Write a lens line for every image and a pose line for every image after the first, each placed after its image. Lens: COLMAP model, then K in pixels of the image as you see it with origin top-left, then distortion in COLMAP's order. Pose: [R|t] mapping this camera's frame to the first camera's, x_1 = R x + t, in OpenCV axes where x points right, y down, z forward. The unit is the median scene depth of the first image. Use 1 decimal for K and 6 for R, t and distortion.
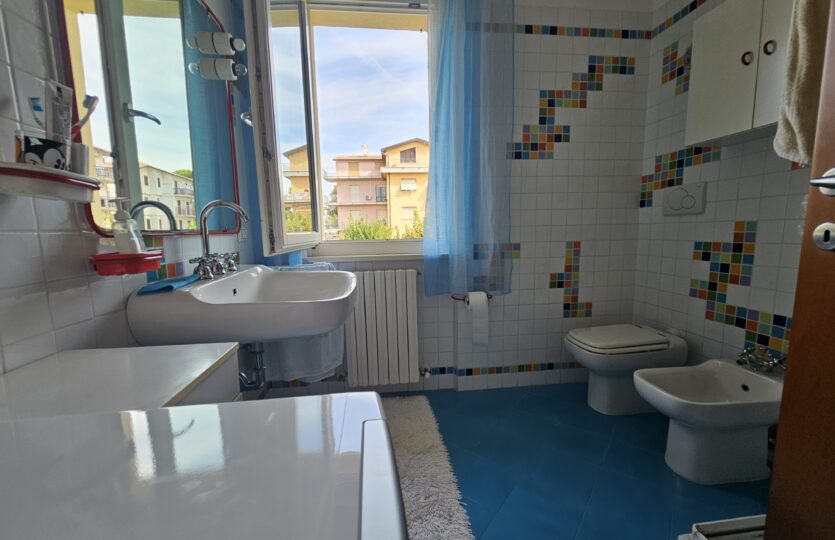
lens RADIAL K [[351.5, 0, 417.5], [0, 351.5, 270.0], [0, 0, 1]] dist [0.000006, 0.000023]
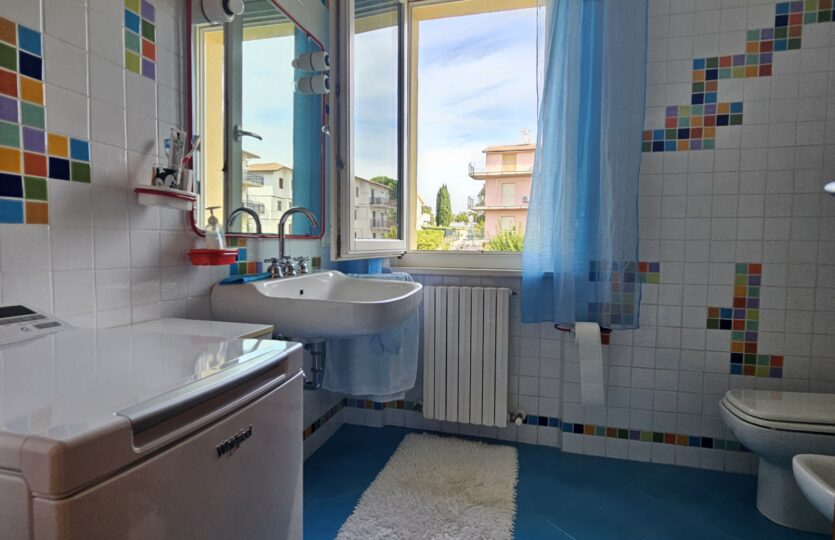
lens RADIAL K [[467.6, 0, 400.7], [0, 467.6, 256.7], [0, 0, 1]] dist [-0.001152, 0.000251]
pose [[0.921481, 0.040604, -0.386294, 0.181713], [-0.071969, 0.995149, -0.067074, 0.017216], [0.381697, 0.089609, 0.919934, -0.117659]]
